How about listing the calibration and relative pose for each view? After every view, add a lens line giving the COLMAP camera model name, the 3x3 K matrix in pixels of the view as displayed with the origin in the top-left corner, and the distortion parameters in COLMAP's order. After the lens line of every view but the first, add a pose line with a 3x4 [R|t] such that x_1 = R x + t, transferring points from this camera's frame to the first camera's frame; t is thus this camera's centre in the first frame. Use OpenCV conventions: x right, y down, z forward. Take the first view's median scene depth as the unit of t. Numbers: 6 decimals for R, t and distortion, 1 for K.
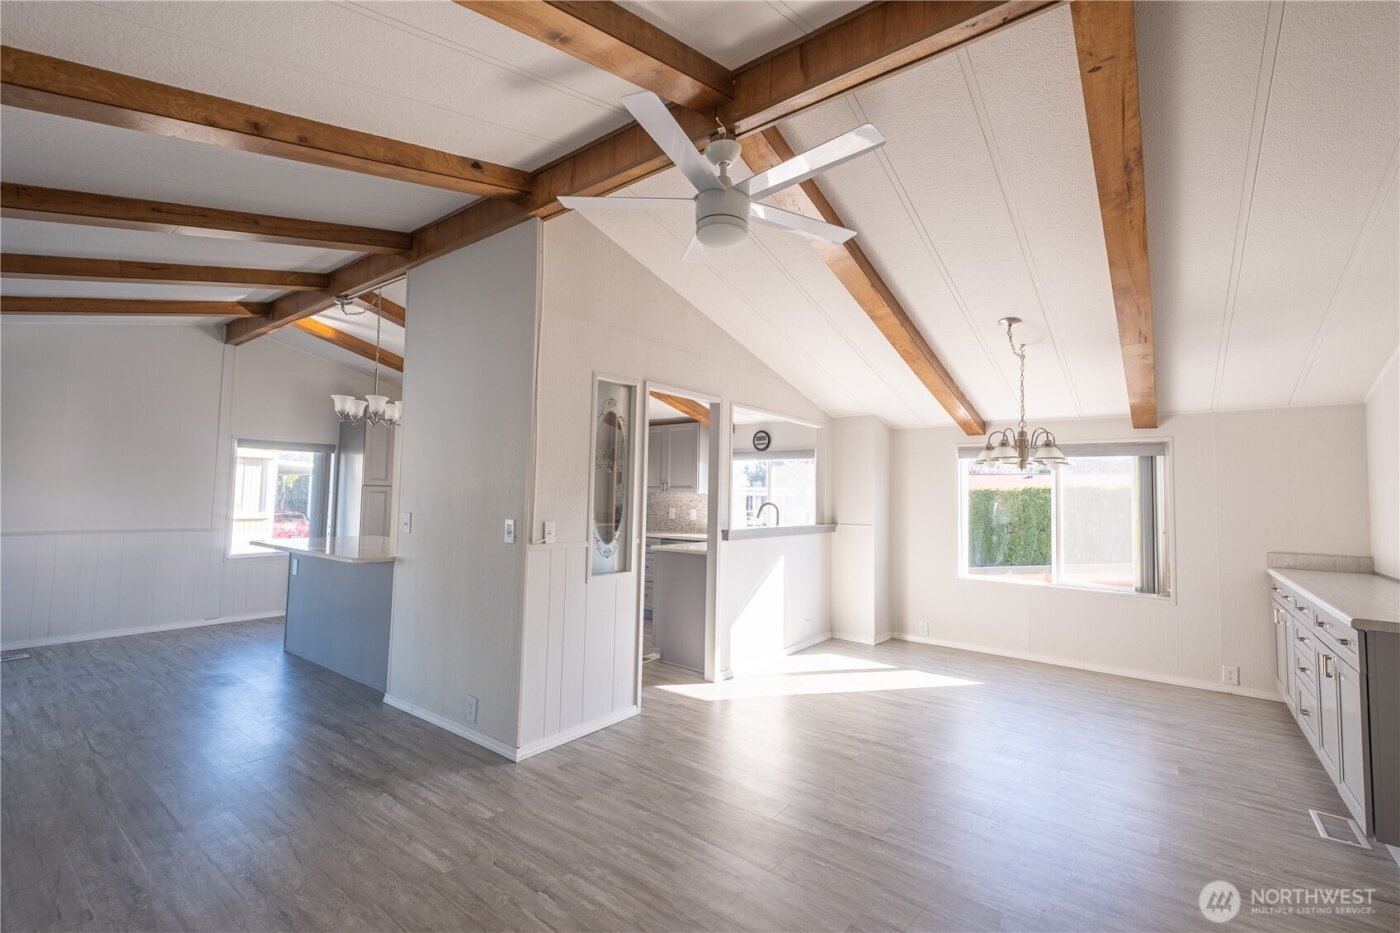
lens RADIAL K [[603.7, 0, 703.9], [0, 603.7, 465.2], [0, 0, 1]] dist [0.017500, -0.005068]
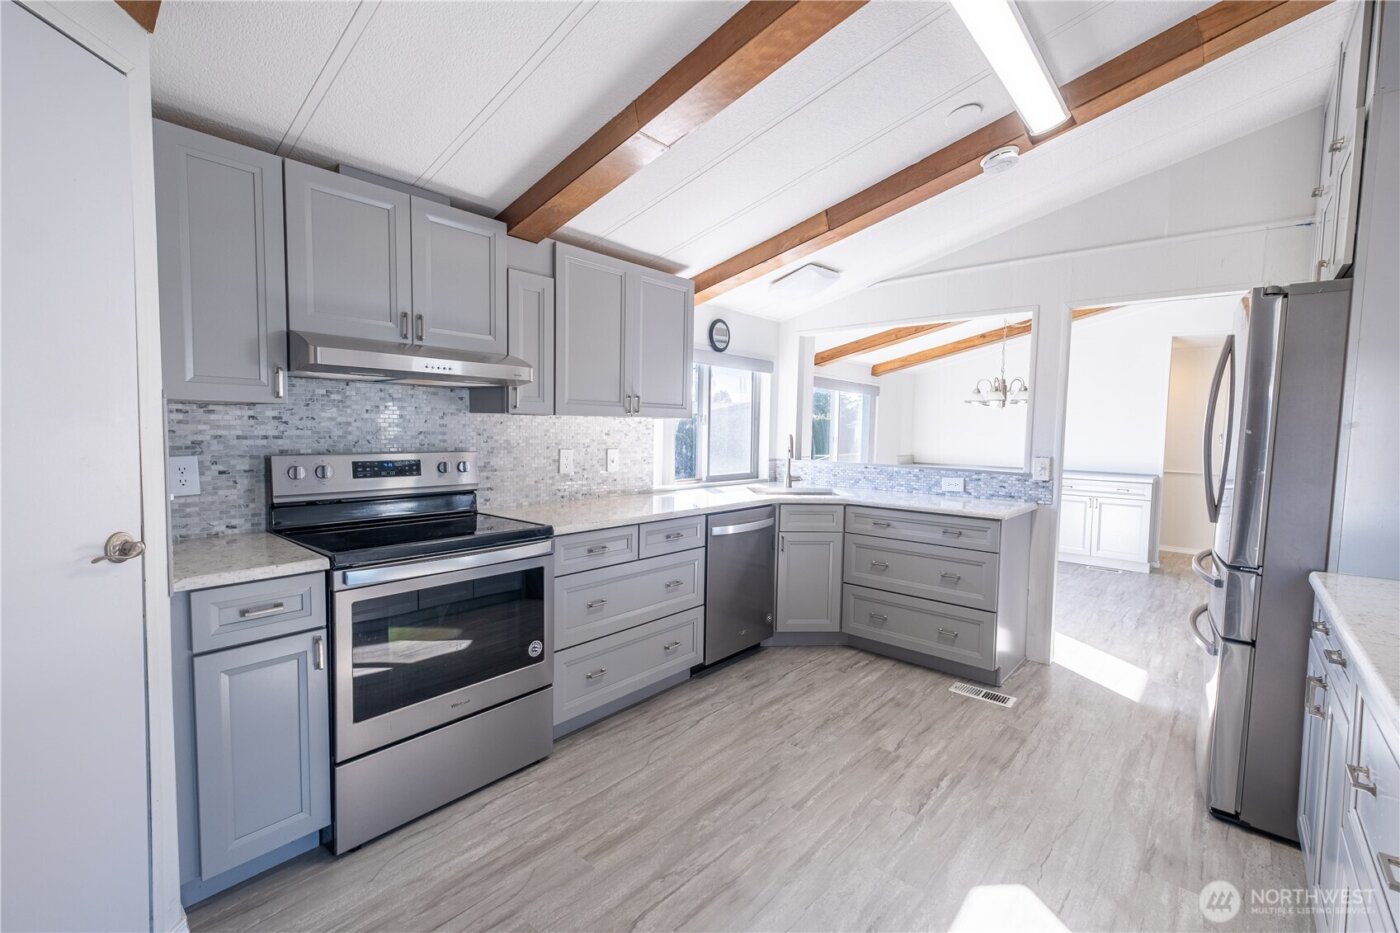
lens RADIAL K [[603.7, 0, 703.9], [0, 603.7, 465.2], [0, 0, 1]] dist [0.017500, -0.005068]
pose [[0.059594, -0.082577, 0.994801, -0.746205], [-0.070832, 0.993711, 0.086730, 0.055534], [-0.995706, -0.075632, 0.053370, 1.335742]]
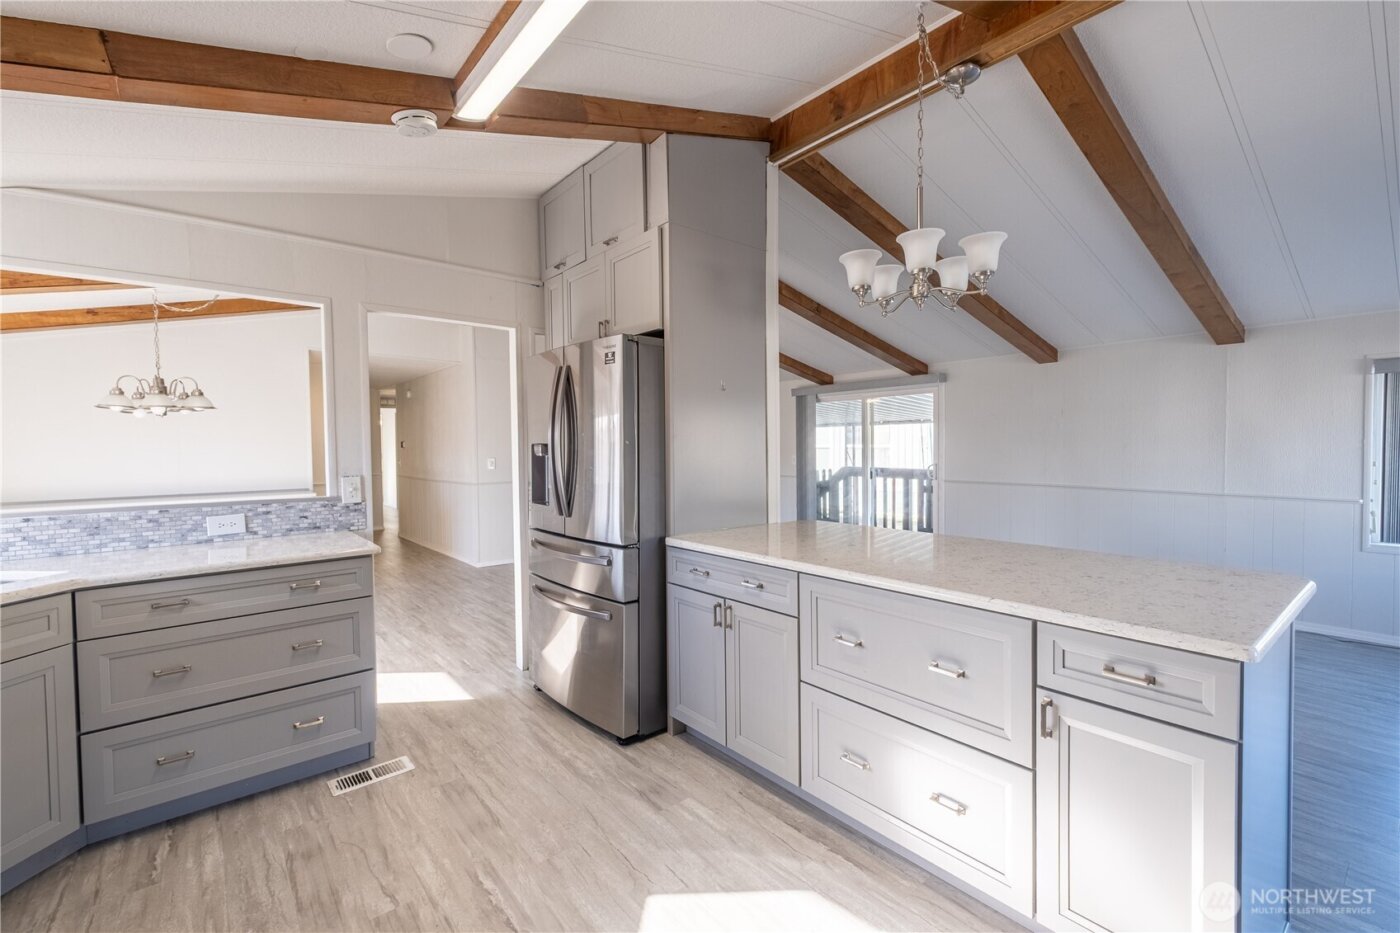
lens RADIAL K [[603.7, 0, 703.9], [0, 603.7, 465.2], [0, 0, 1]] dist [0.017500, -0.005068]
pose [[-0.975805, -0.018917, 0.217823, -0.487204], [-0.022286, 0.999667, -0.013020, 0.069122], [-0.217505, -0.017559, -0.975901, 1.509644]]
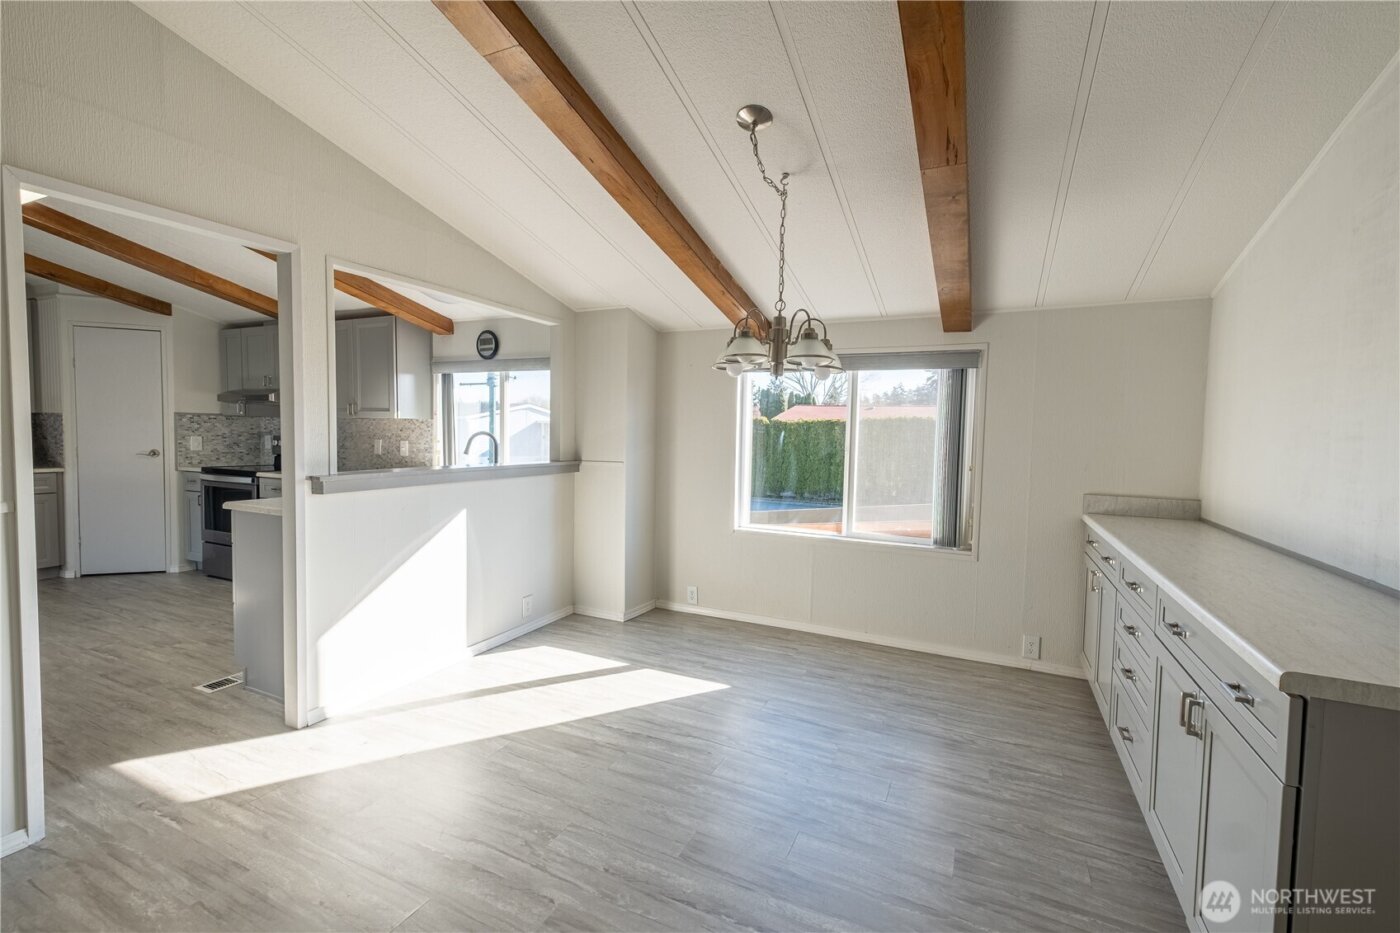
lens RADIAL K [[603.7, 0, 703.9], [0, 603.7, 465.2], [0, 0, 1]] dist [0.017500, -0.005068]
pose [[0.977311, -0.011150, 0.211515, 0.264083], [-0.012814, 0.993672, 0.111590, 0.024197], [-0.211420, -0.111768, 0.970984, 0.327036]]
